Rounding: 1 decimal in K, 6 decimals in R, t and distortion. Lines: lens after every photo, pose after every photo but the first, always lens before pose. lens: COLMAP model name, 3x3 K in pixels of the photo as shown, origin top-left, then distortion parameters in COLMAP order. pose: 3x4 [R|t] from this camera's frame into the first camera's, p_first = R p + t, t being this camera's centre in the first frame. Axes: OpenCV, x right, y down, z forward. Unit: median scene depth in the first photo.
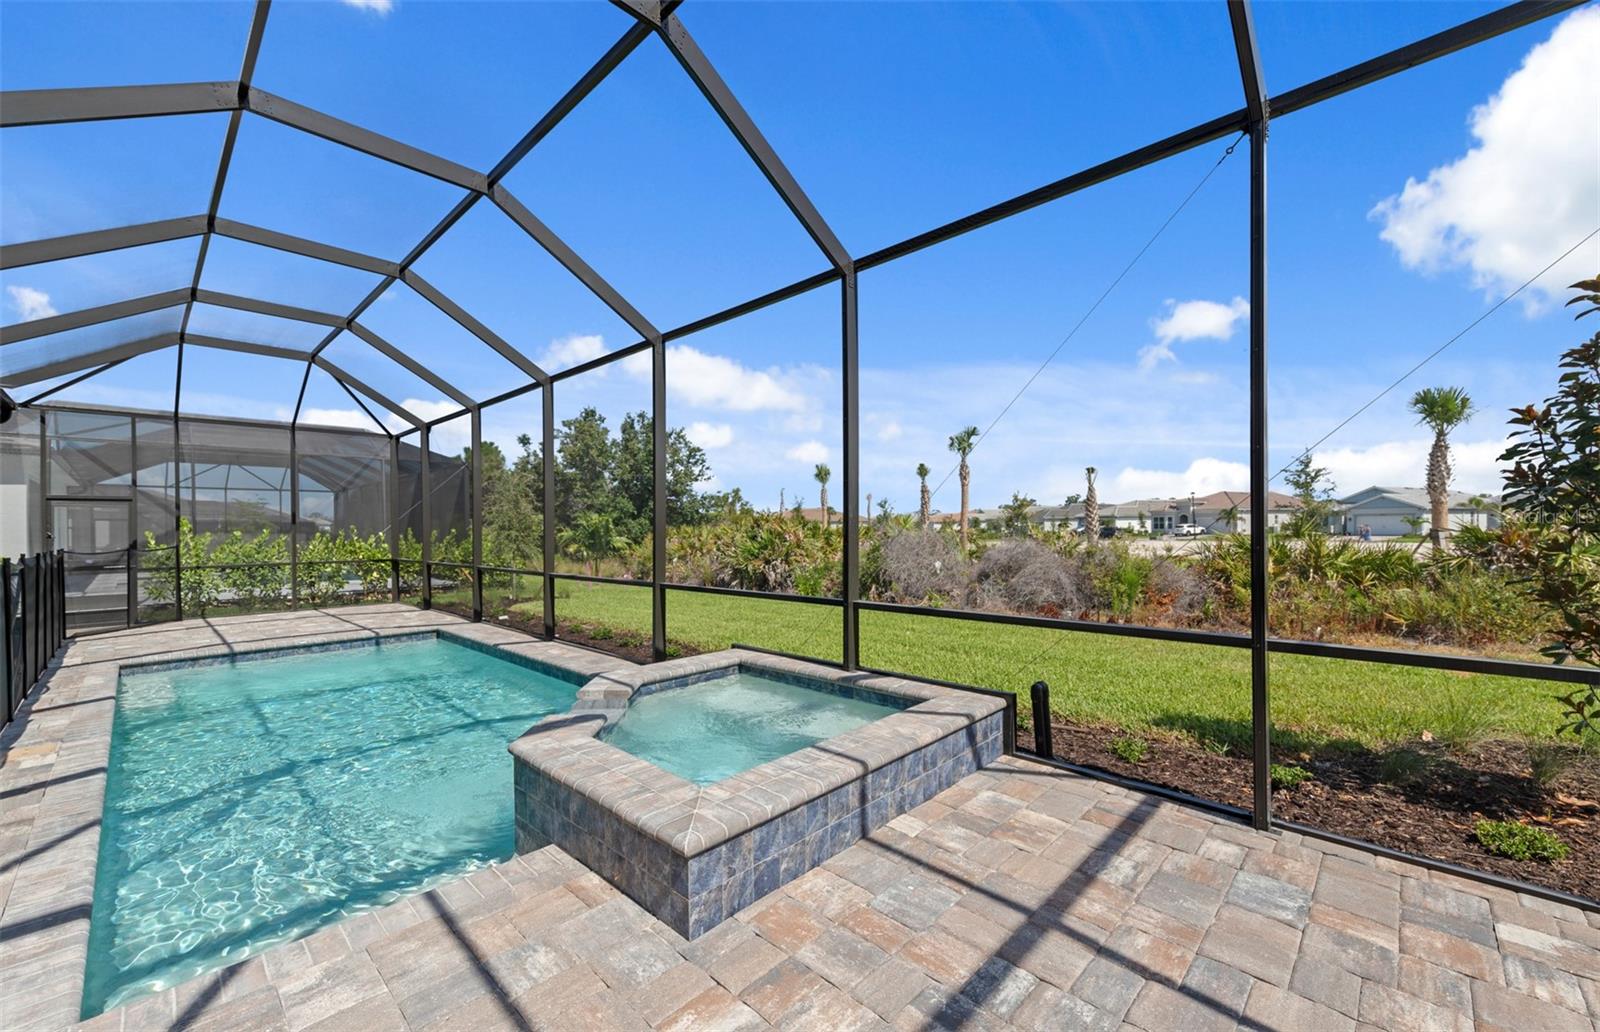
lens RADIAL K [[634.5, 0, 789.6], [0, 634.5, 515.5], [0, 0, 1]] dist [0.002377, 0.000035]
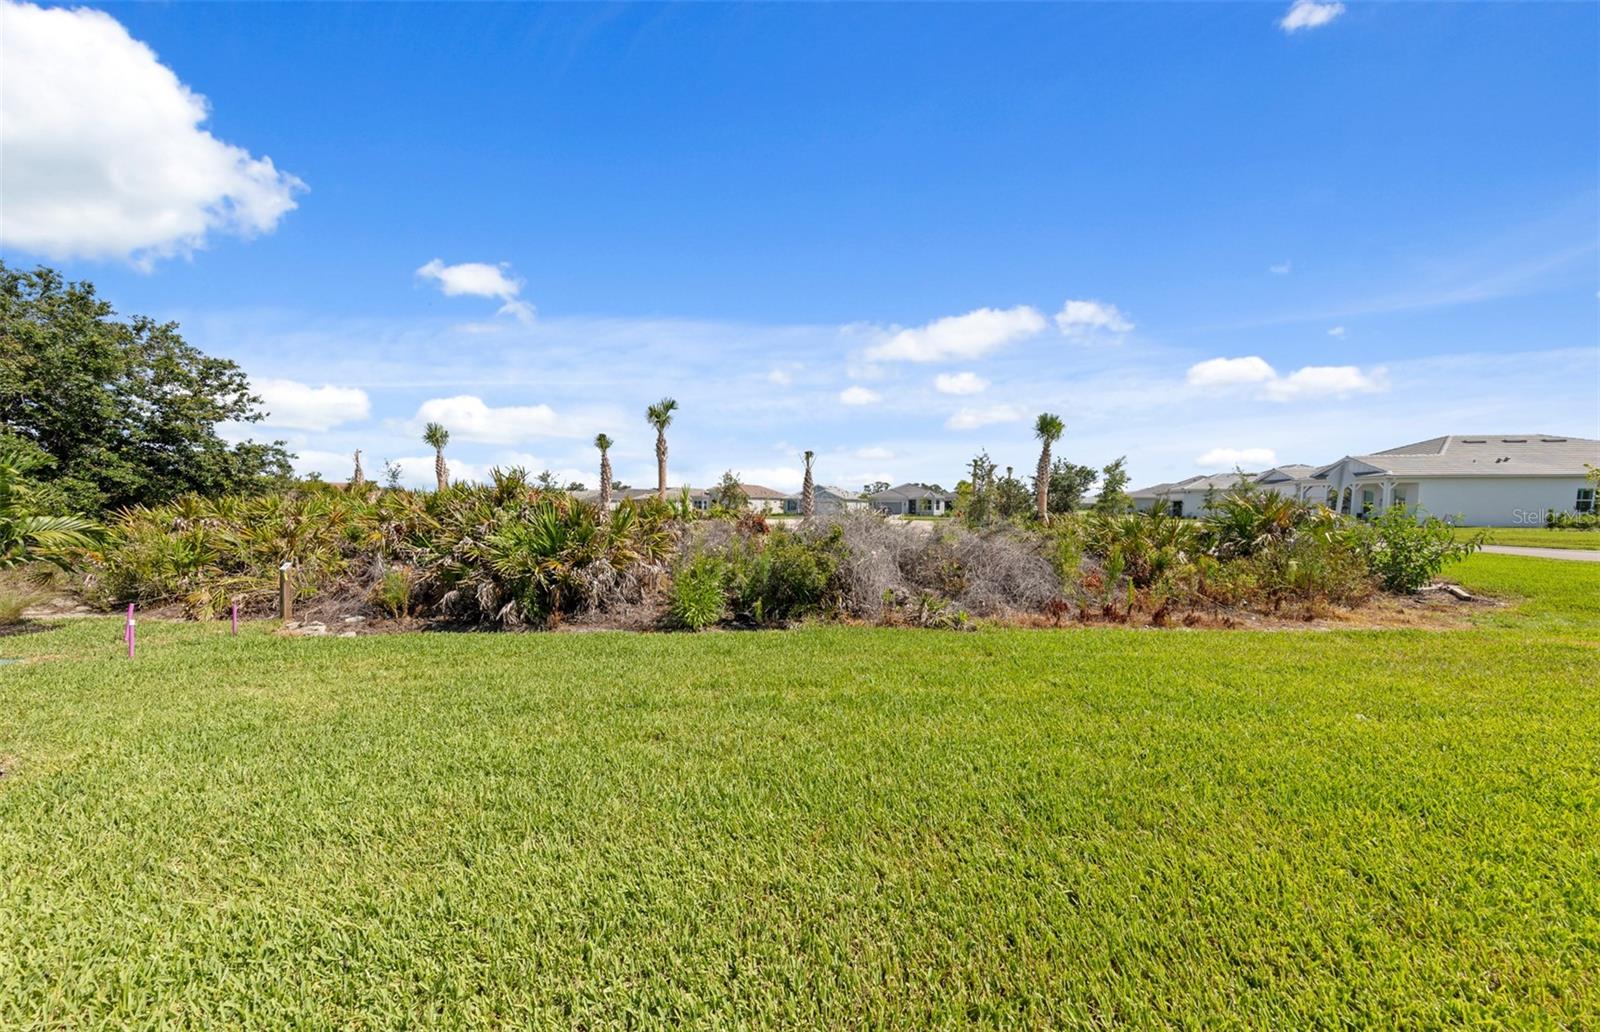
lens RADIAL K [[505.8, 0, 791.5], [0, 505.8, 539.3], [0, 0, 1]] dist [0.001848, 0.000005]
pose [[0.705454, -0.032445, 0.708013, -0.112548], [-0.024728, 0.997217, 0.070337, 0.009528], [-0.708325, -0.067127, 0.702688, 0.297014]]
